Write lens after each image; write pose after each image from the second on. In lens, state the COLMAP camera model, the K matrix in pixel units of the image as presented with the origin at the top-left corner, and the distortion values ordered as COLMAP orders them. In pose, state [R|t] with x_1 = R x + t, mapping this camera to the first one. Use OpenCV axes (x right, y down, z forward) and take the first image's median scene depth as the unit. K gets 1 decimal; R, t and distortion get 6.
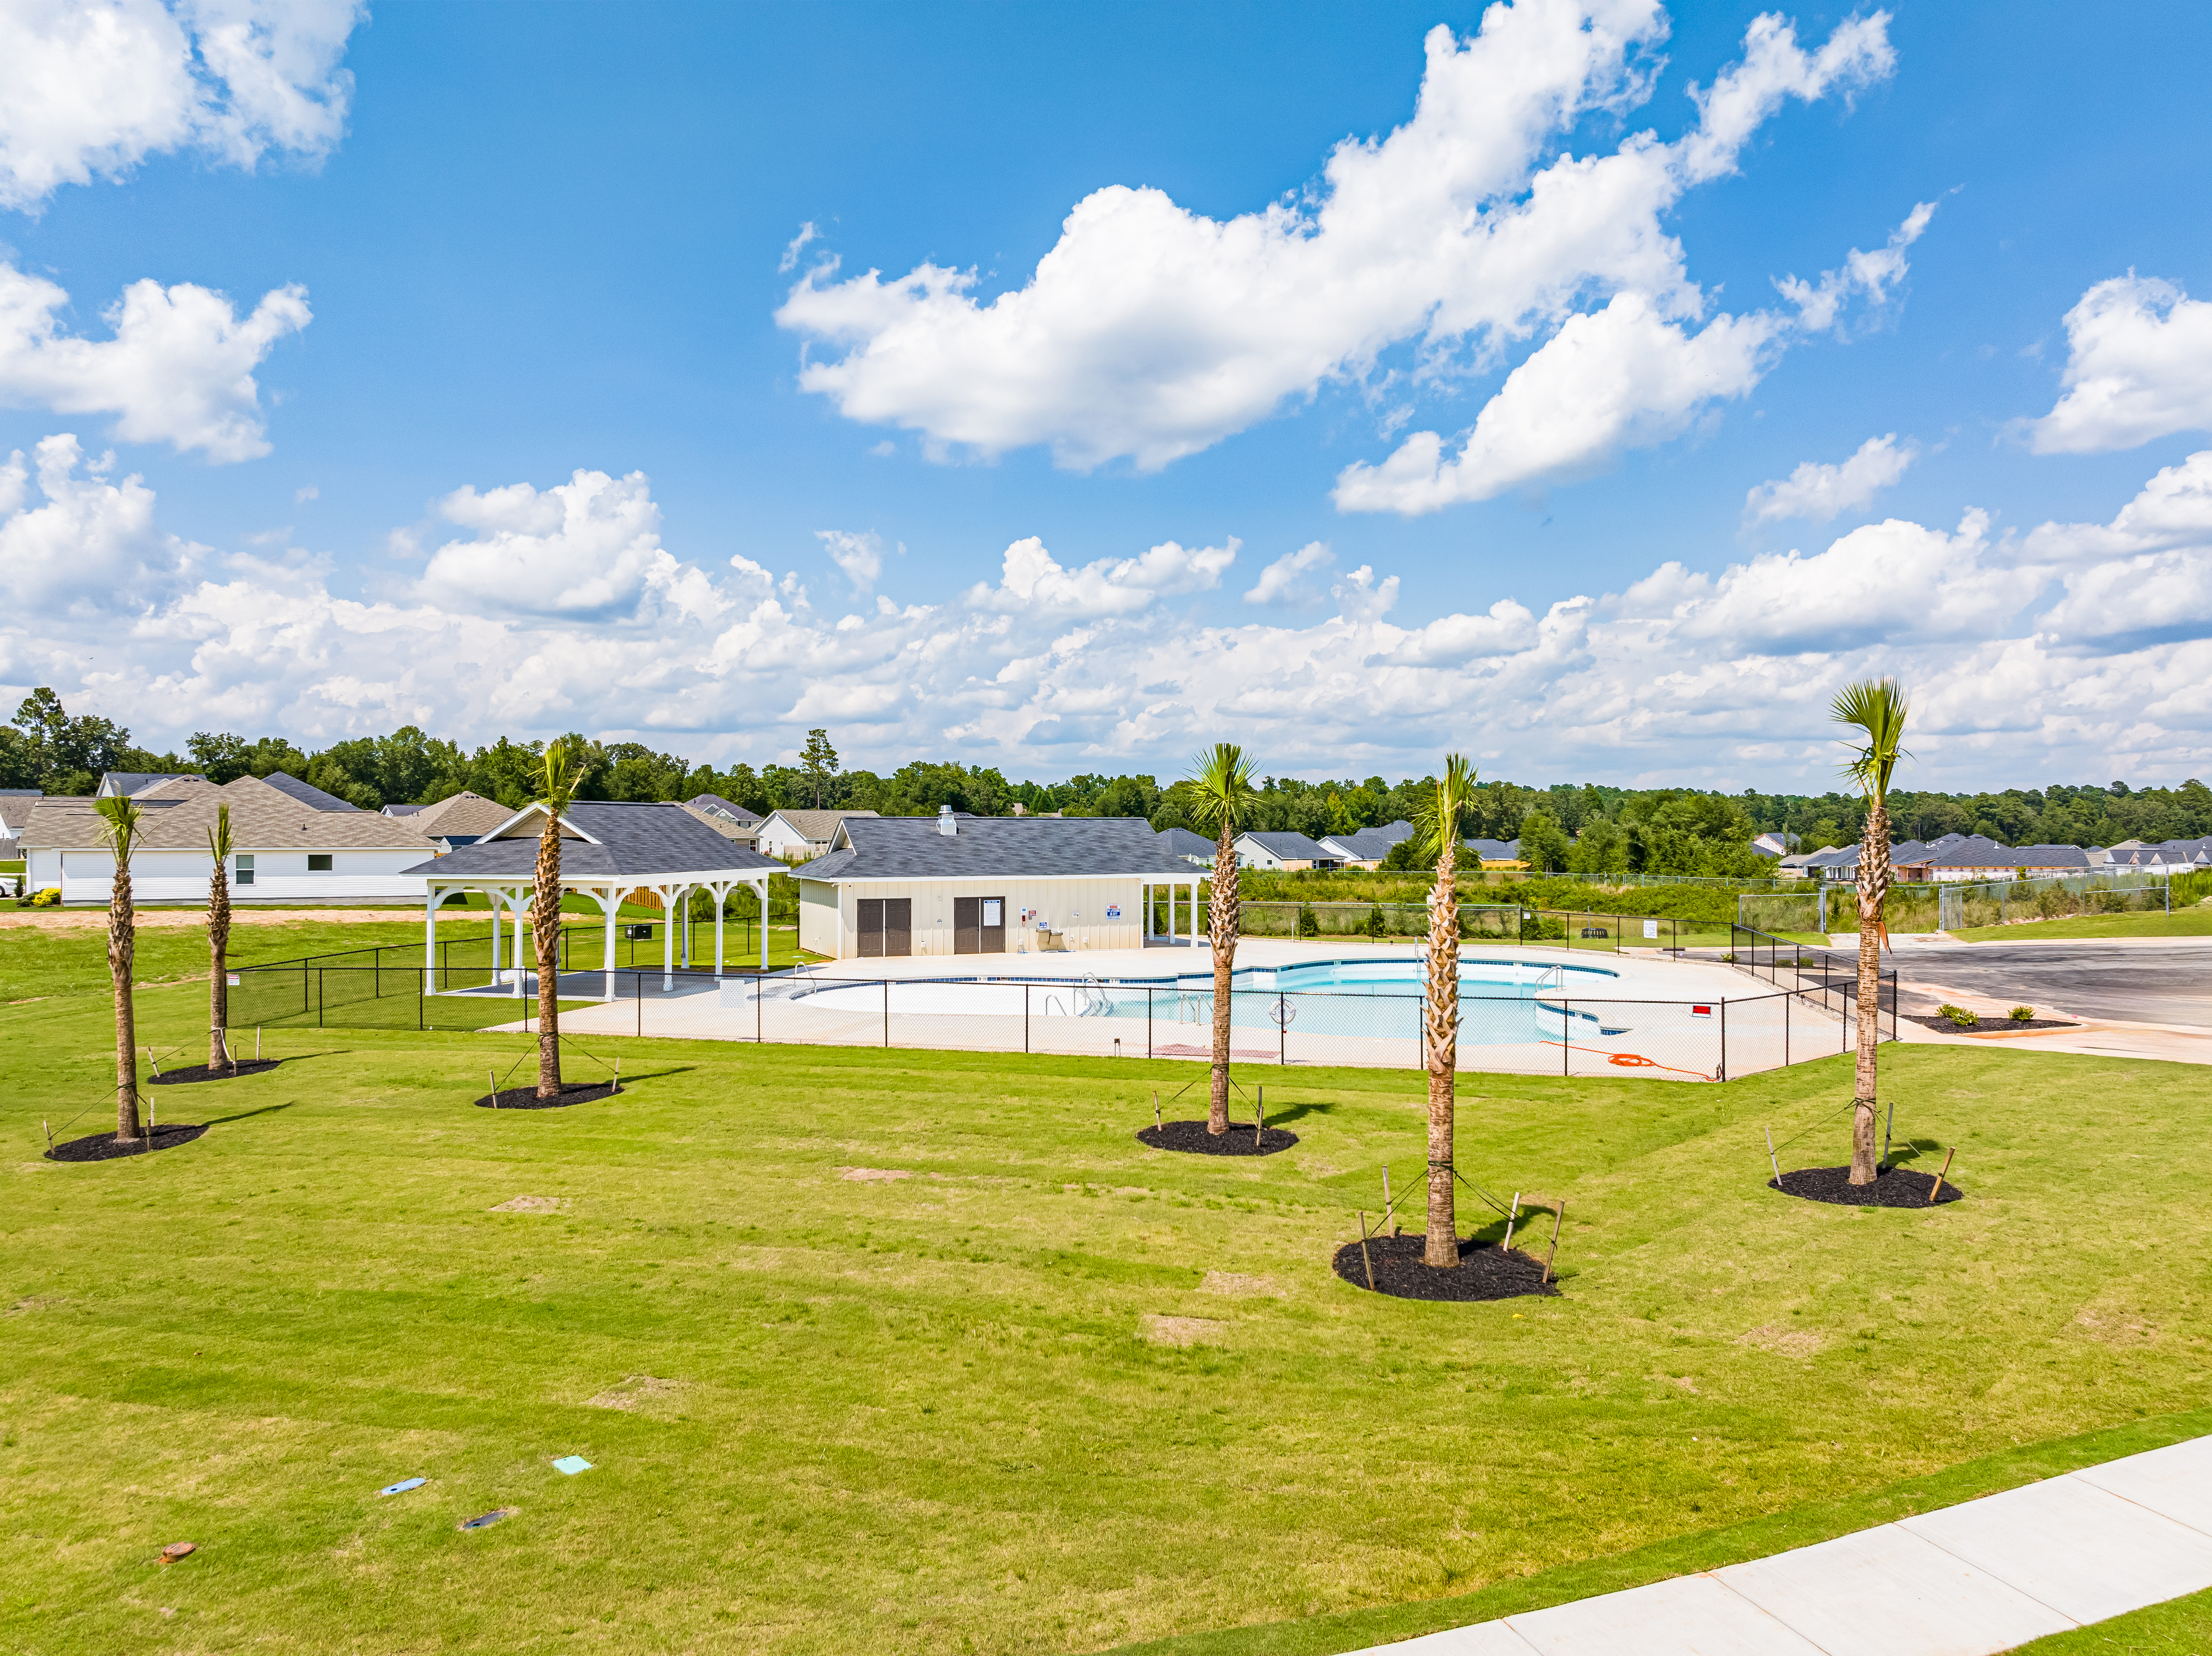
lens RADIAL K [[1559.9, 0, 1110.4], [0, 1559.9, 818.5], [0, 0, 1]] dist [-0.019906, -0.037606]
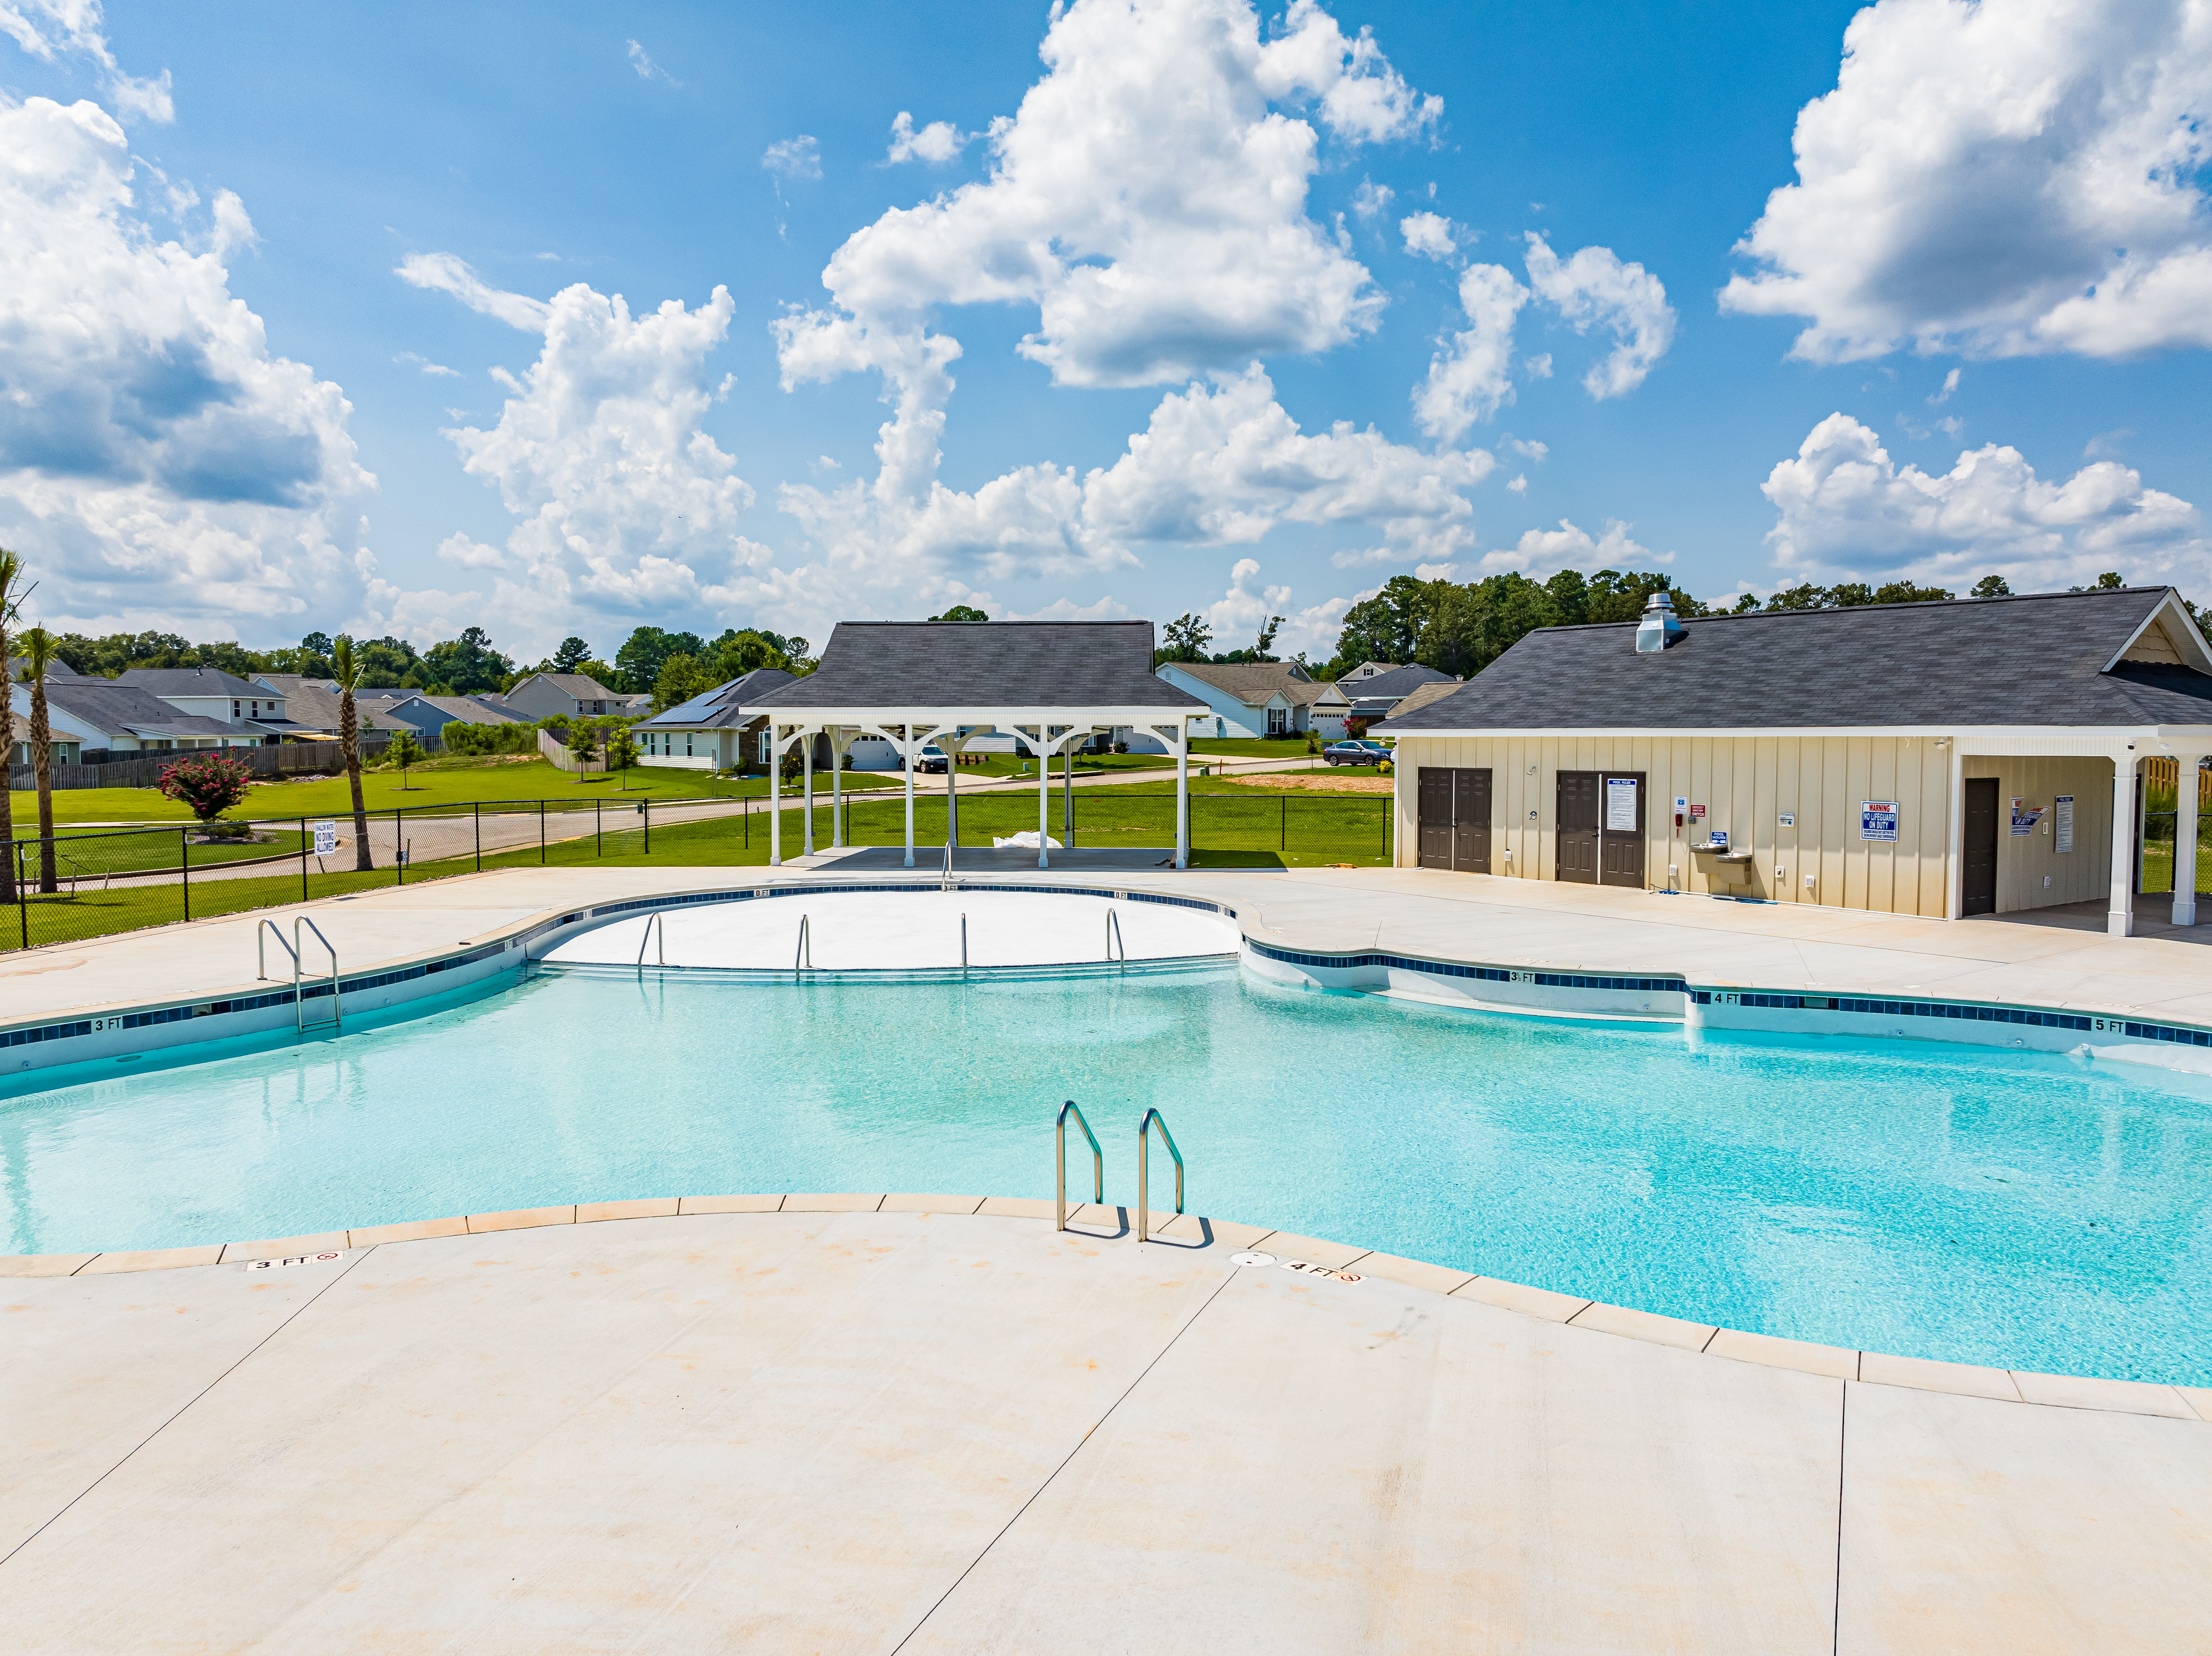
lens RADIAL K [[1560.0, 0, 1110.4], [0, 1560.0, 818.5], [0, 0, 1]] dist [-0.019906, -0.037606]
pose [[0.208828, 0.052540, -0.976540, 0.369405], [0.005007, 0.998485, 0.054791, 0.036935], [0.977940, -0.016331, 0.208248, 0.738277]]
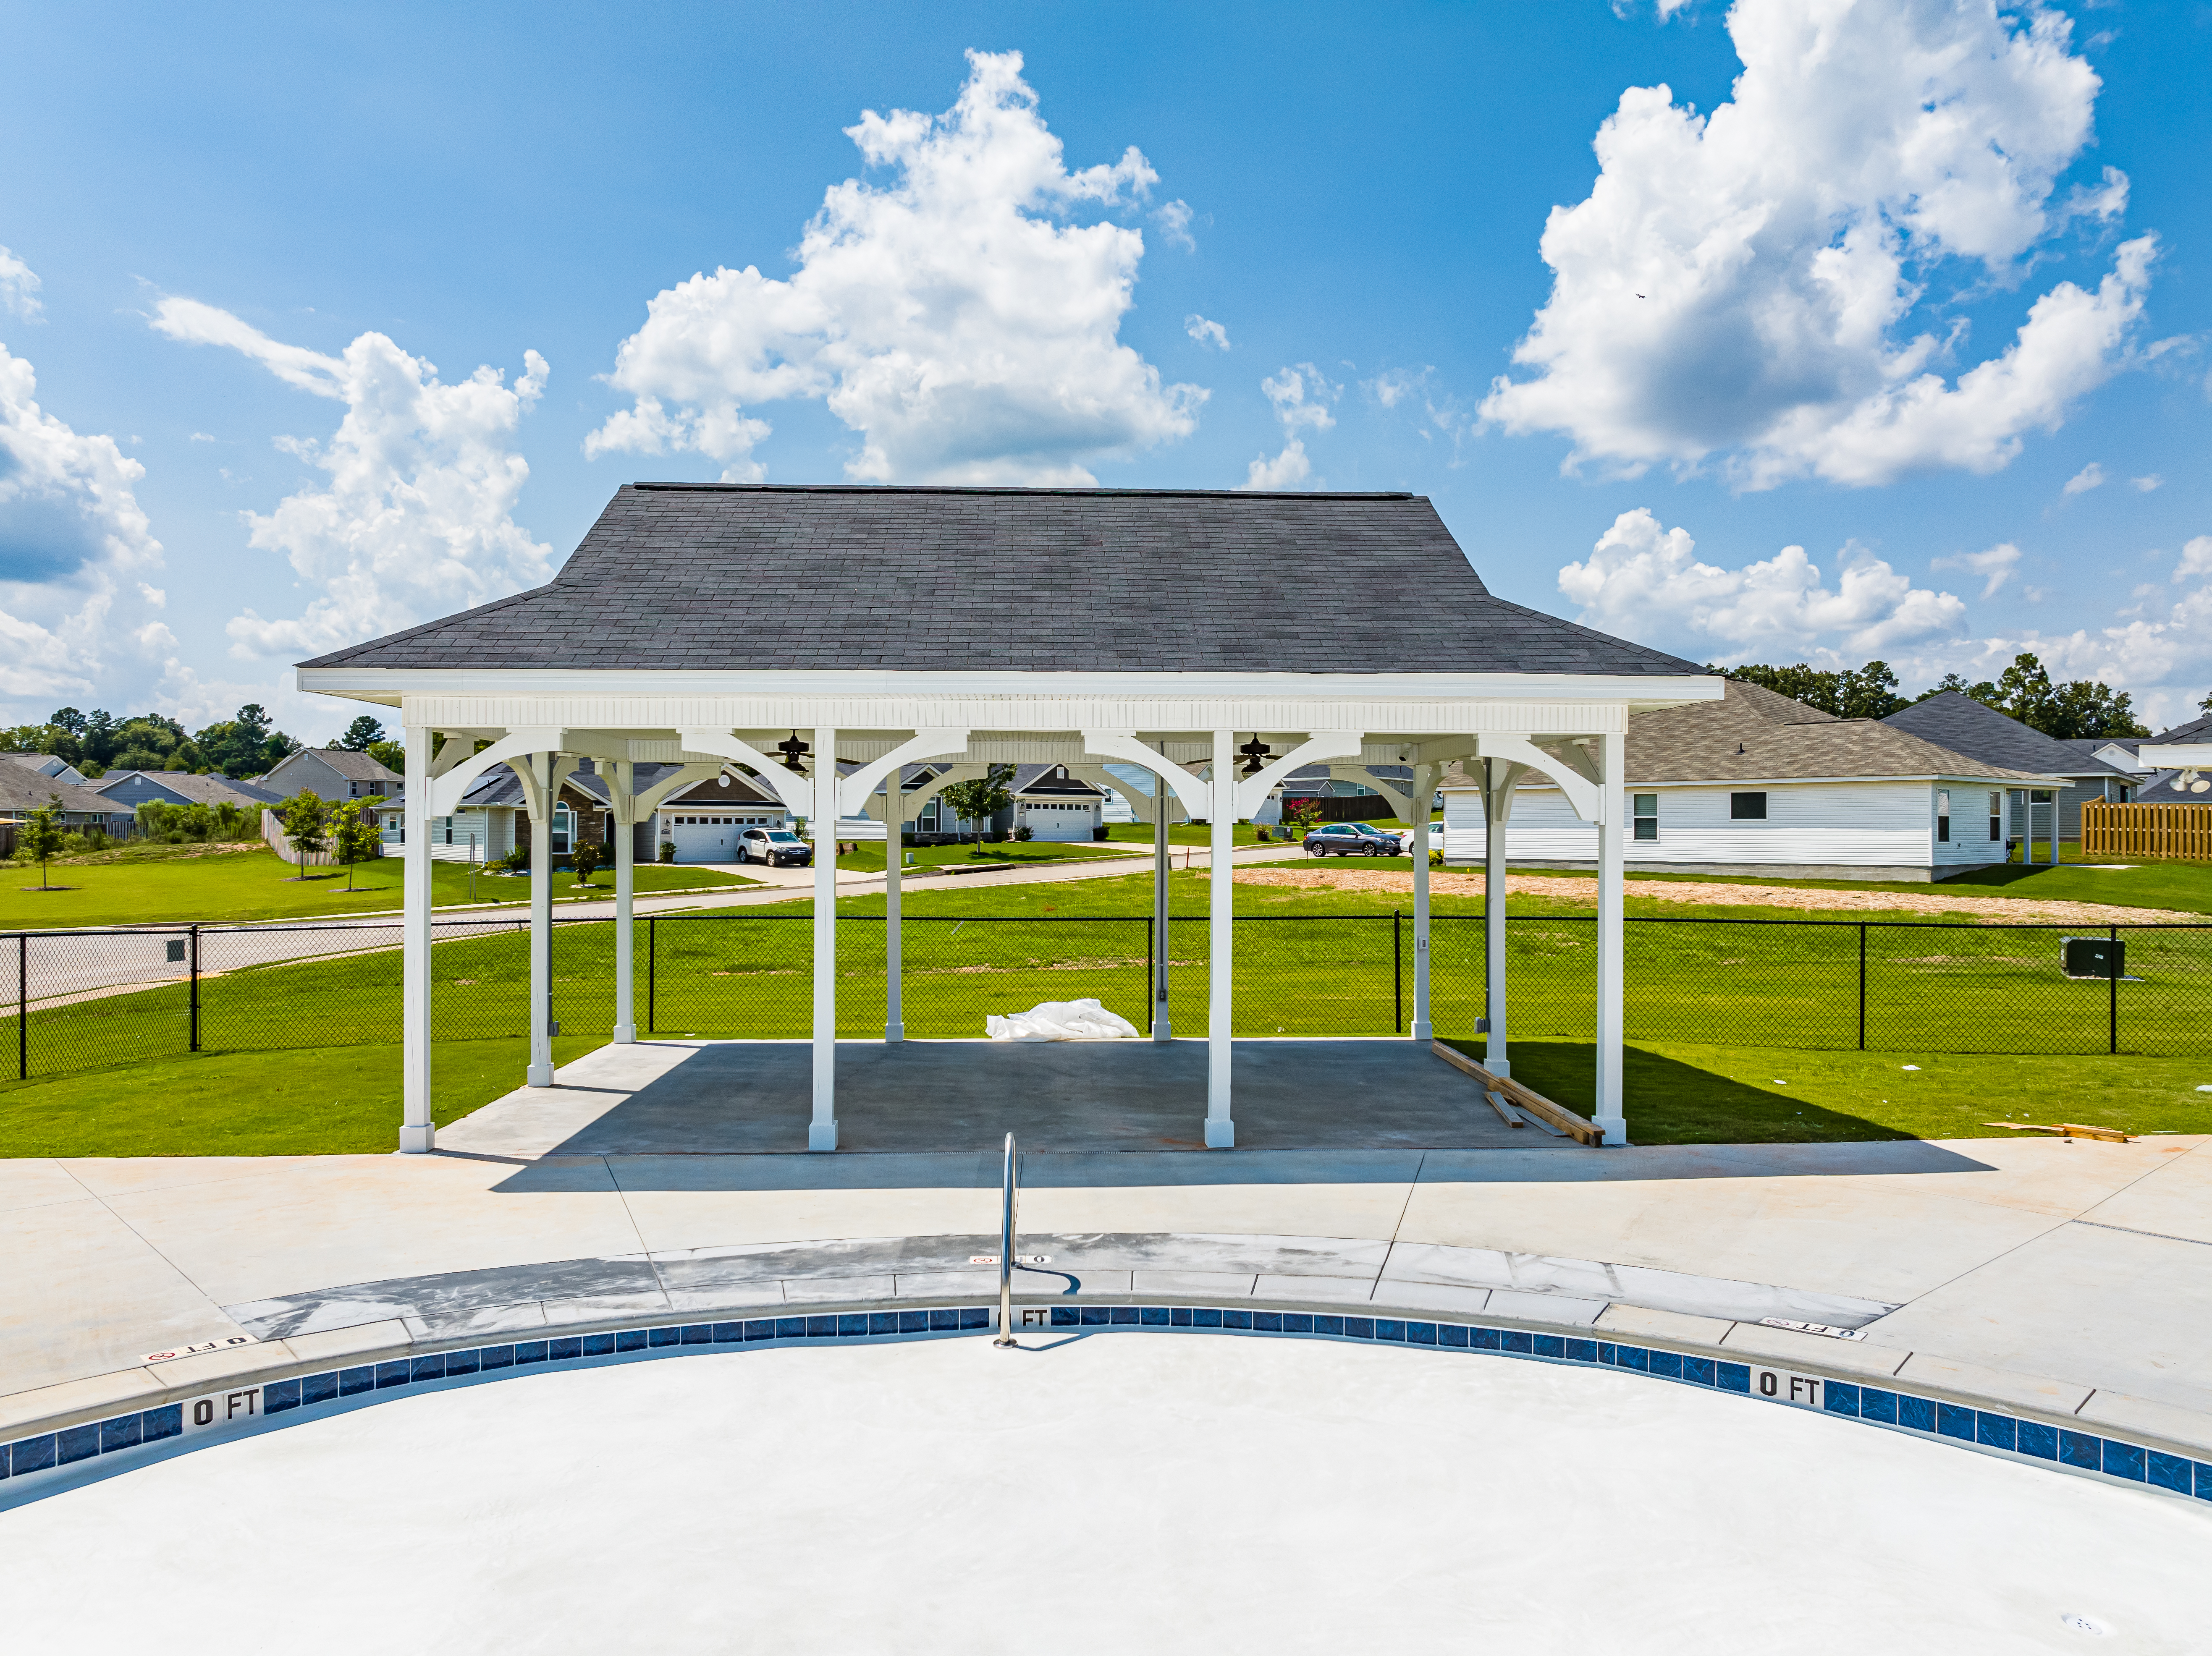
lens RADIAL K [[1559.9, 0, 1110.4], [0, 1559.9, 818.5], [0, 0, 1]] dist [-0.019906, -0.037606]
pose [[0.311541, -0.004623, -0.950221, -0.022772], [0.003660, 0.999987, -0.003665, 0.045689], [0.950226, -0.002336, 0.311554, 0.759534]]
